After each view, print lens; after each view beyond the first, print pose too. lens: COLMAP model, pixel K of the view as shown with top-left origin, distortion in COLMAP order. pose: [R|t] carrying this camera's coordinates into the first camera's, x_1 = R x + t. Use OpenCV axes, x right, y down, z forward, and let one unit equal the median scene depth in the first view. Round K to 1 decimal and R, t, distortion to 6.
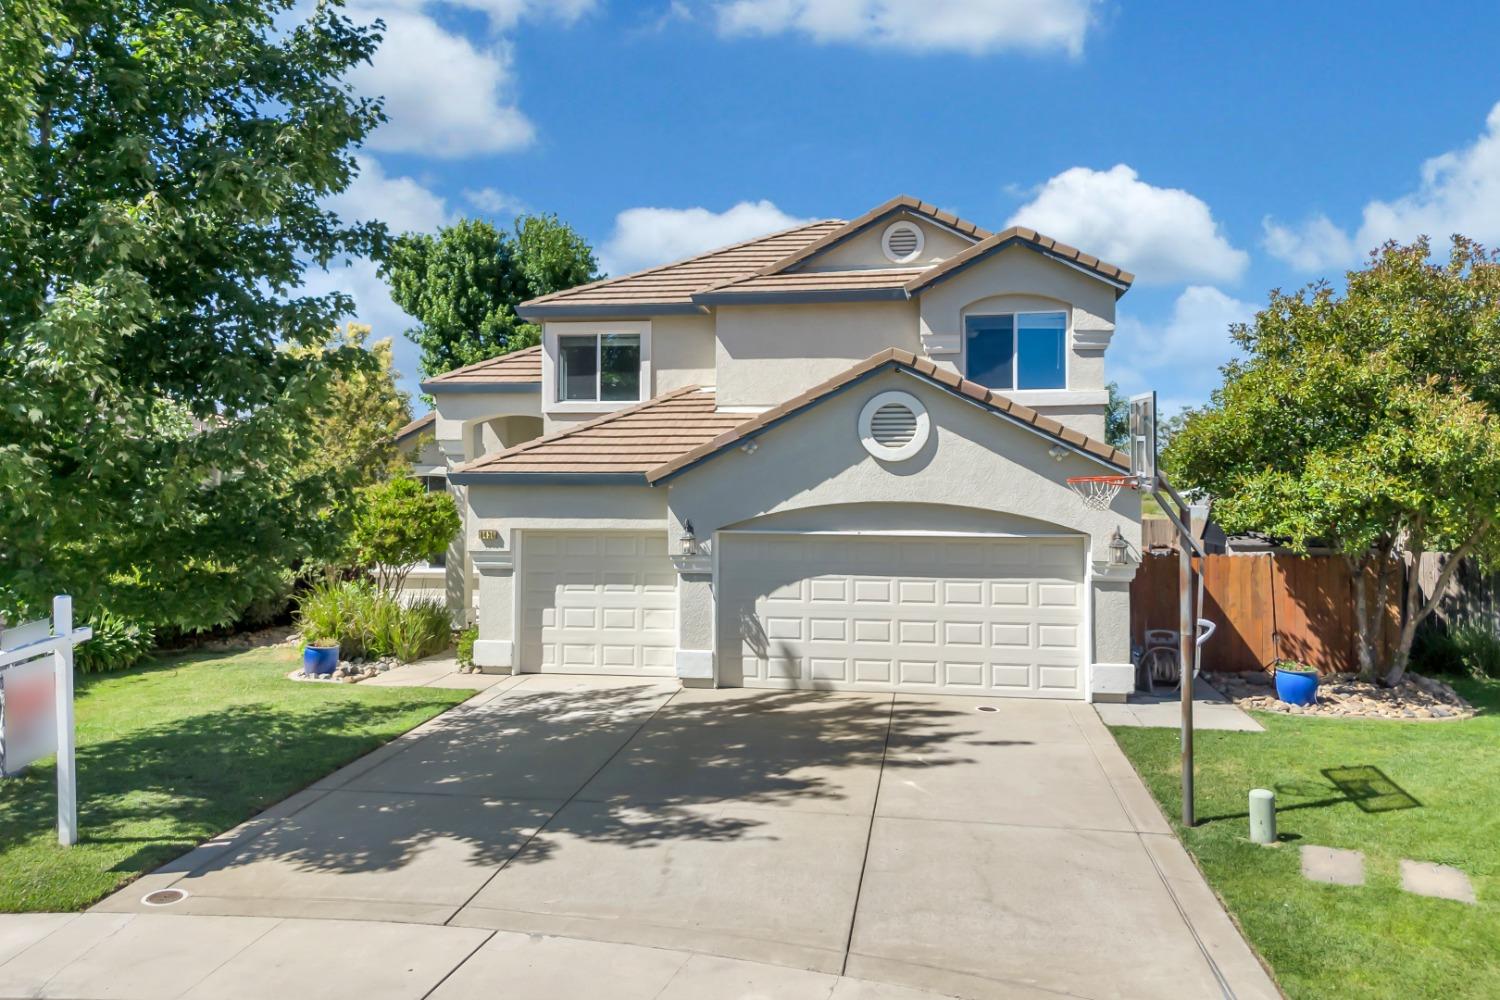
lens RADIAL K [[1097.8, 0, 750.0], [0, 1097.8, 500.0], [0, 0, 1]] dist [0.019509, -0.008259]
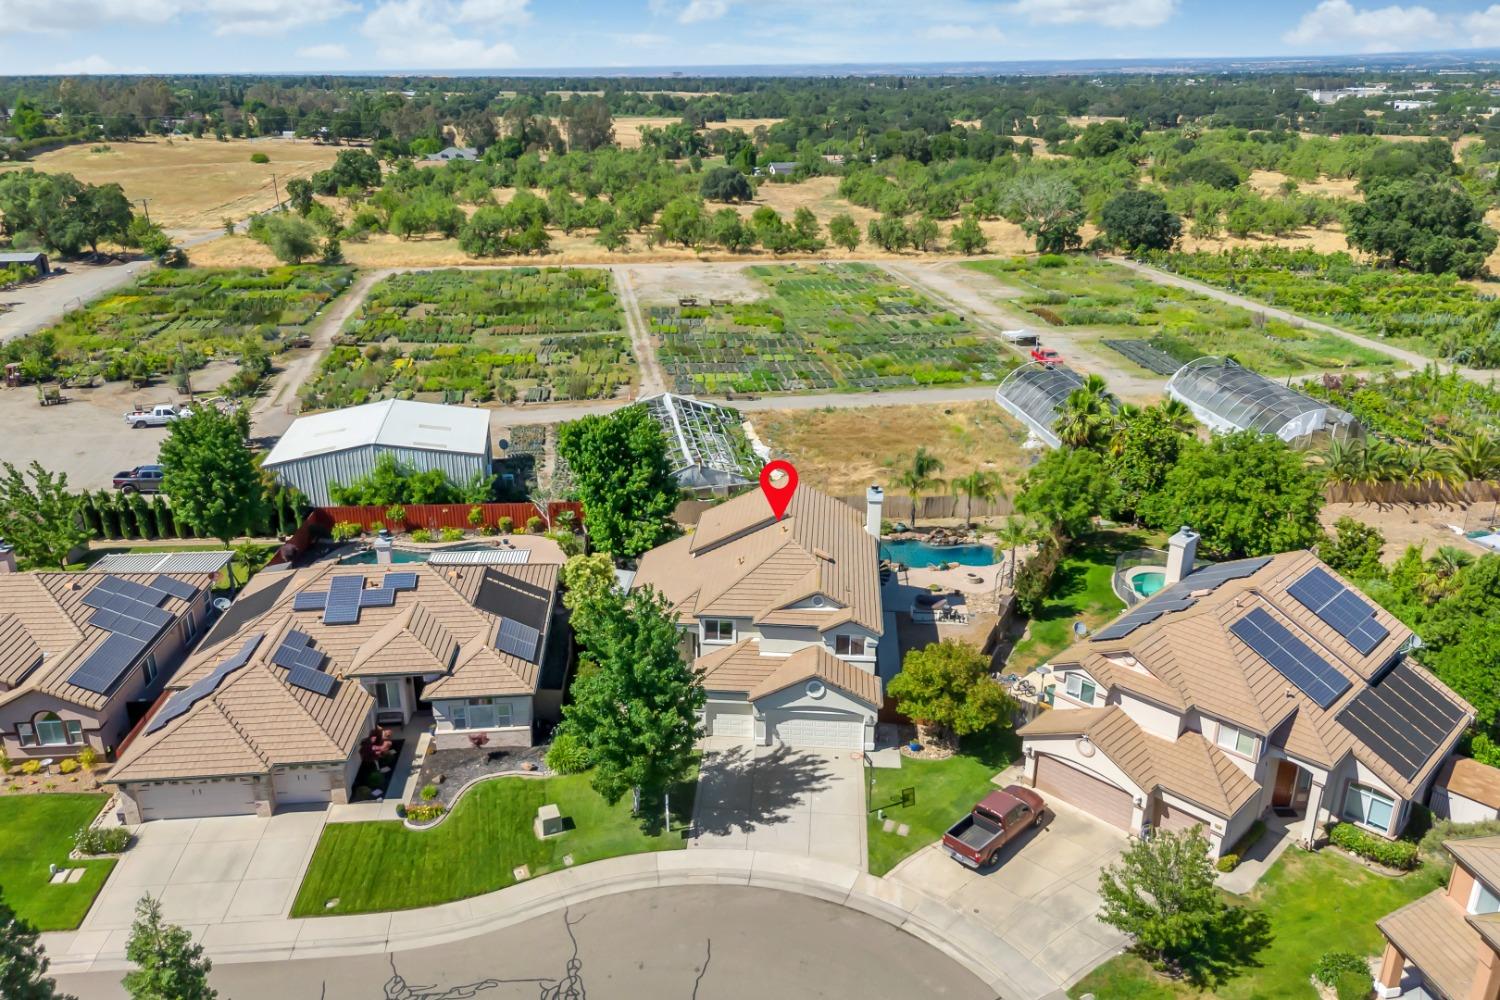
lens RADIAL K [[1097.8, 0, 750.0], [0, 1097.8, 500.0], [0, 0, 1]] dist [0.019509, -0.008259]
pose [[0.995993, -0.034922, 0.082329, -0.337624], [0.003837, 0.936443, 0.350799, -1.788616], [-0.089348, -0.349077, 0.932825, -2.028164]]
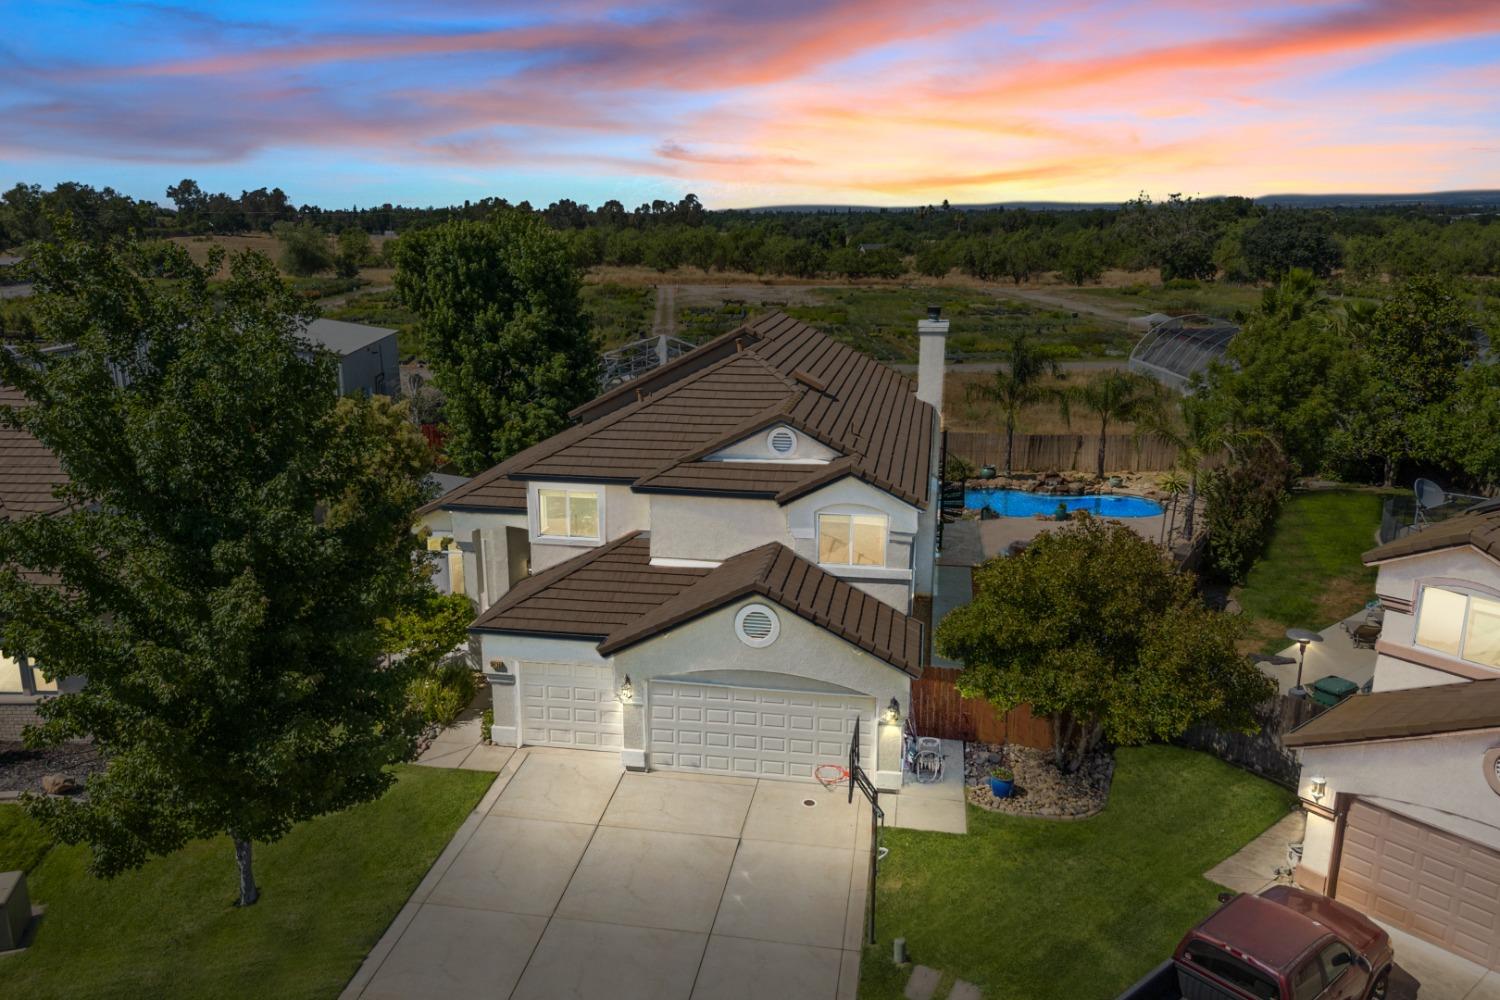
lens RADIAL K [[1097.8, 0, 750.0], [0, 1097.8, 500.0], [0, 0, 1]] dist [0.019509, -0.008259]
pose [[0.999996, -0.001655, -0.002395, 0.113439], [0.002184, 0.970462, 0.241244, -0.550420], [0.001925, -0.241248, 0.970462, -0.410247]]
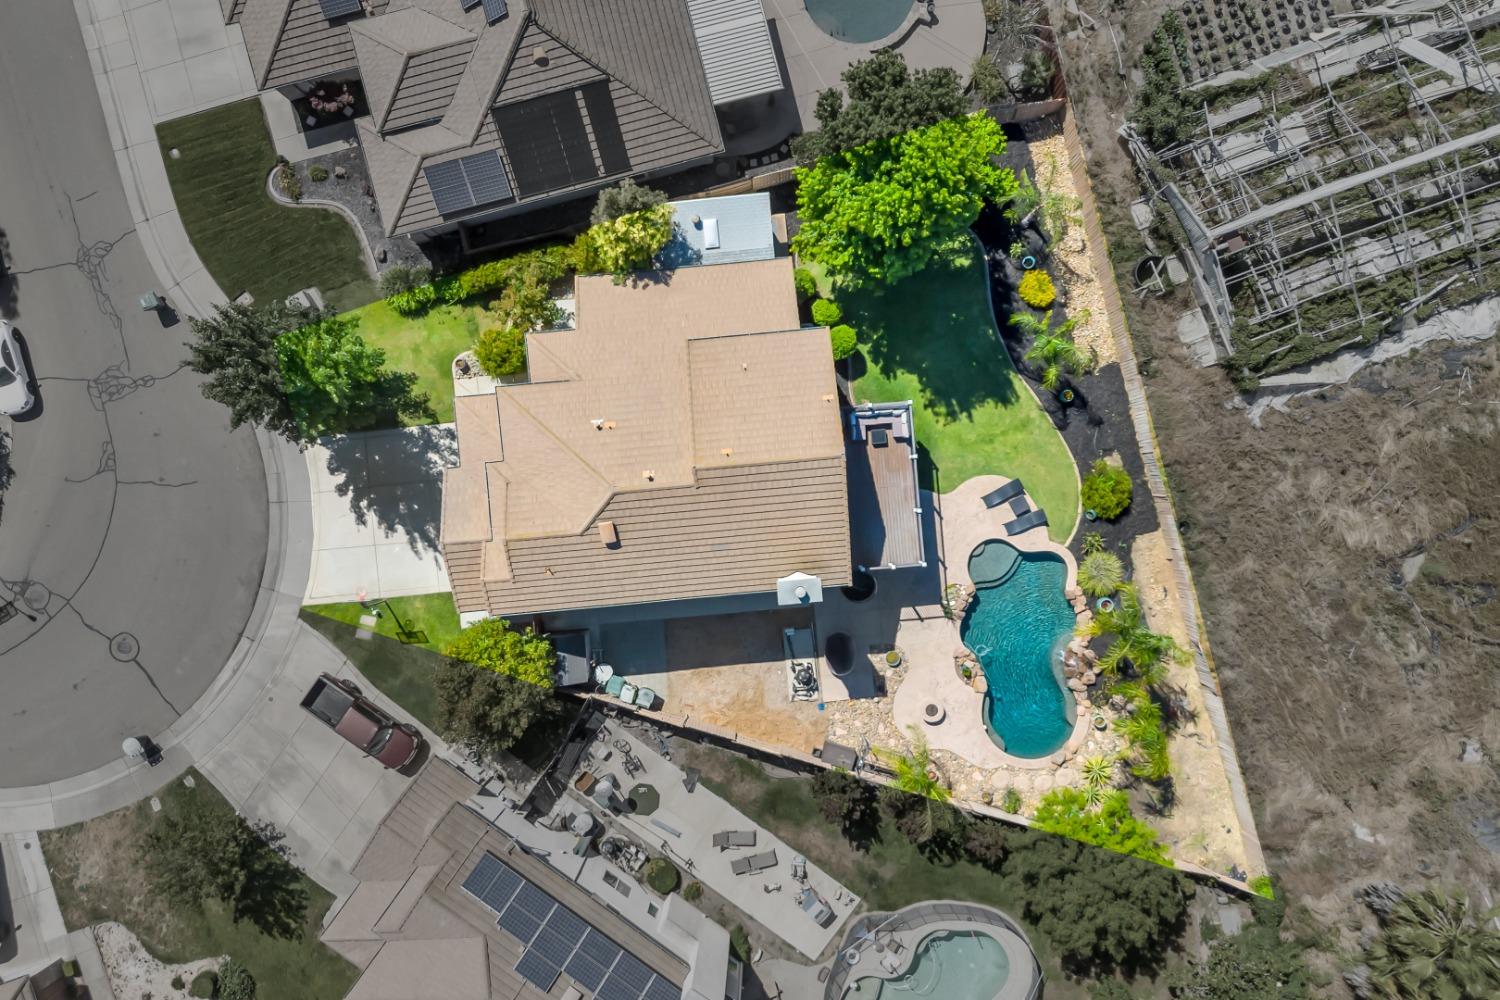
lens RADIAL K [[1097.8, 0, 750.0], [0, 1097.8, 500.0], [0, 0, 1]] dist [0.019509, -0.008259]
pose [[0.251720, 0.967751, 0.009784, 0.185238], [0.003620, -0.011051, 0.999932, -3.109729], [0.967793, -0.251667, -0.006285, 1.749402]]
